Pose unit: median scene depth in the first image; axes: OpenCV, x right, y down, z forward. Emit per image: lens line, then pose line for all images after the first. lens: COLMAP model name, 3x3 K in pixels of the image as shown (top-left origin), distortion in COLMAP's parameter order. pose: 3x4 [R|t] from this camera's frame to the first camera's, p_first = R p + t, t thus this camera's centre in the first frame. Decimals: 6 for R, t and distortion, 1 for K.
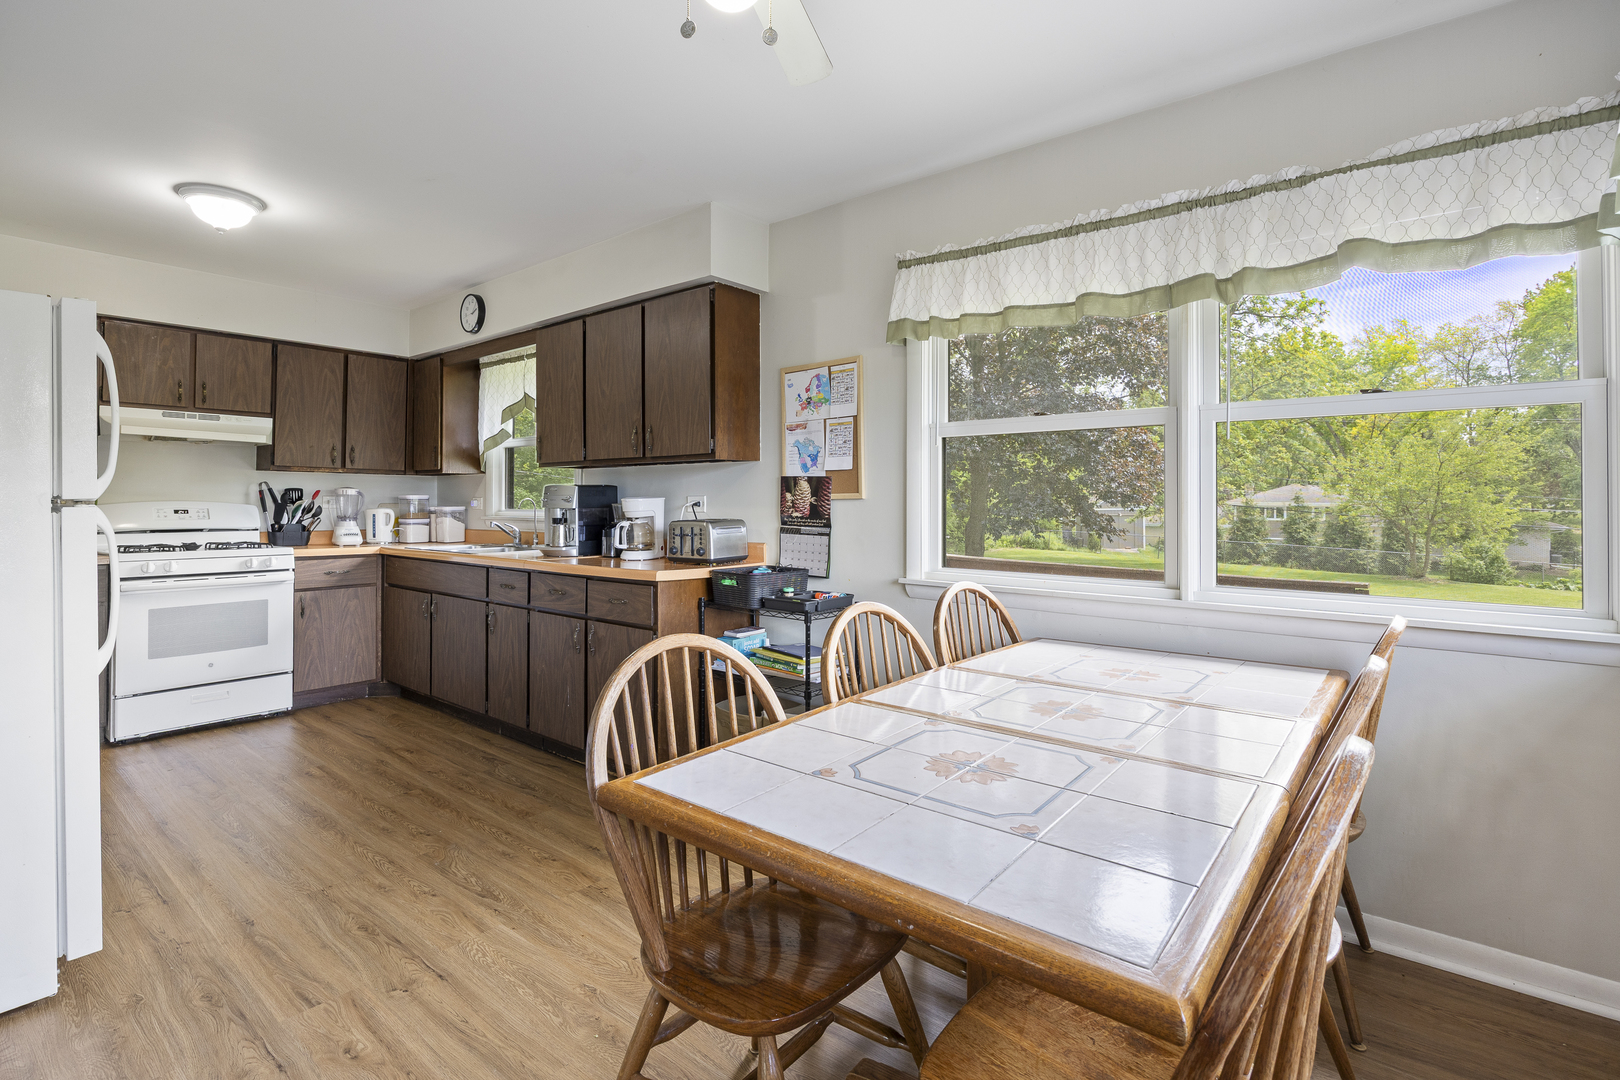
lens RADIAL K [[757.6, 0, 808.1], [0, 757.6, 485.2], [0, 0, 1]] dist [-0.016440, 0.000290]
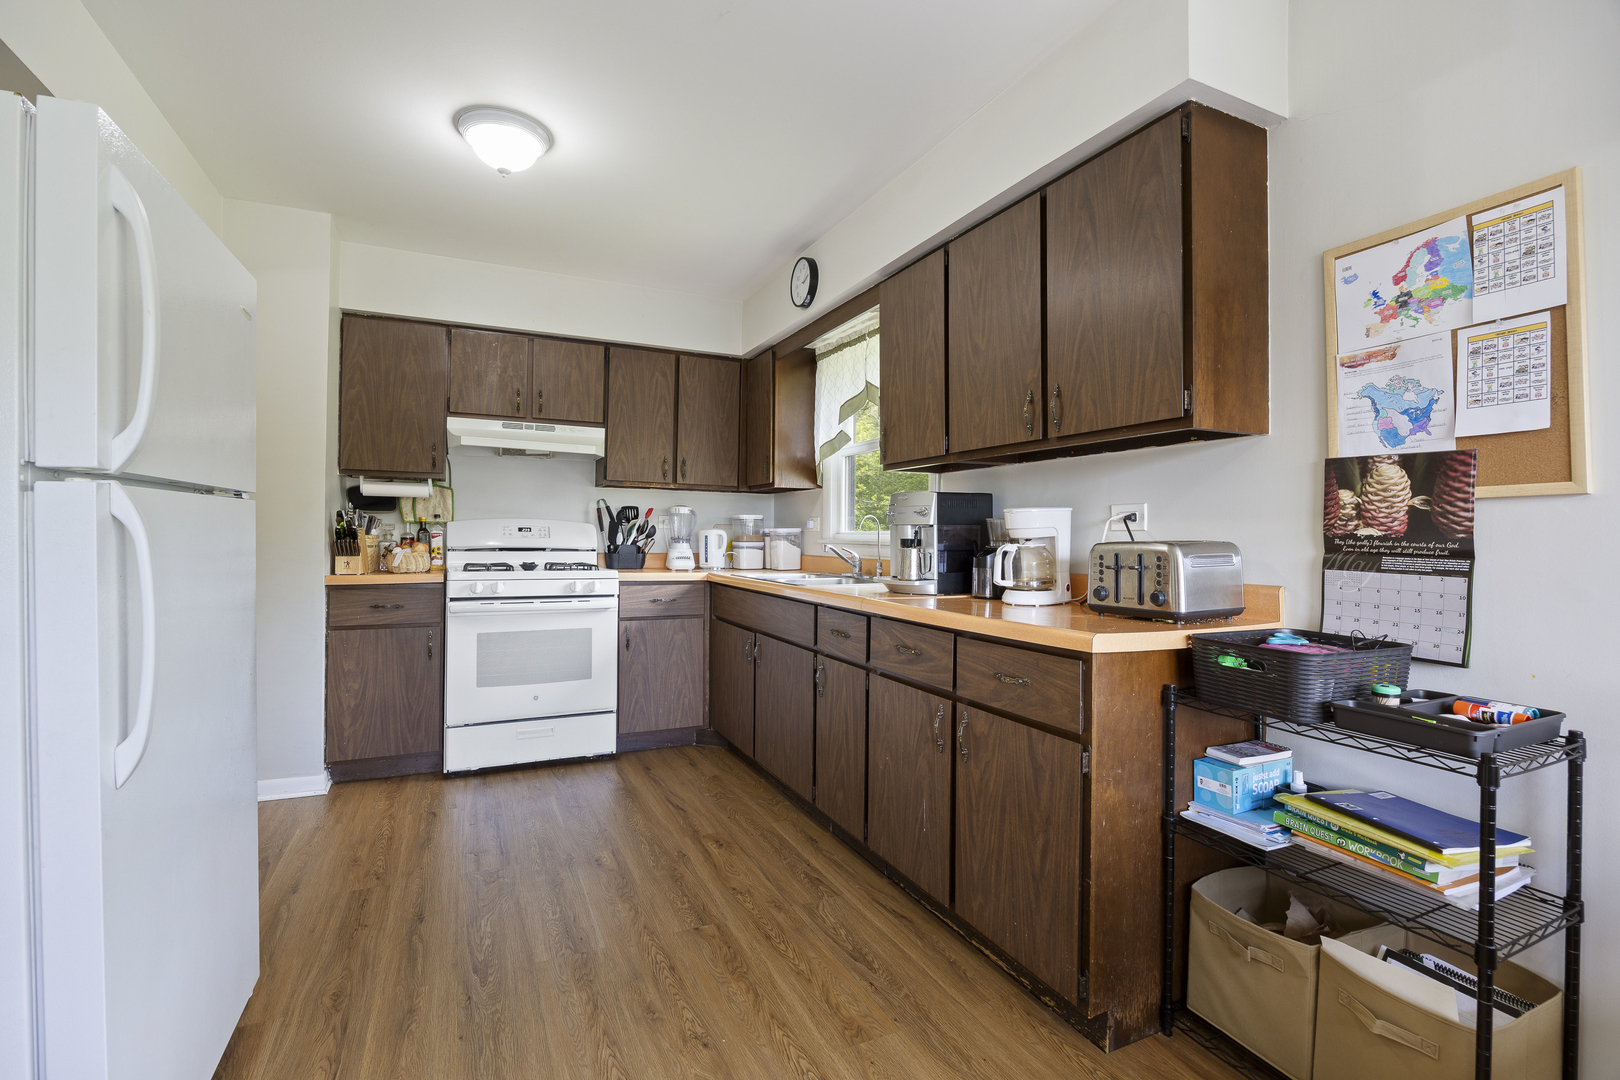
lens RADIAL K [[757.6, 0, 807.9], [0, 757.6, 537.8], [0, 0, 1]] dist [-0.016440, 0.000290]
pose [[0.903091, 0.010409, -0.429323, -0.125486], [0.000312, 0.999690, 0.024893, 0.027428], [0.429449, -0.022614, 0.902808, 0.359786]]
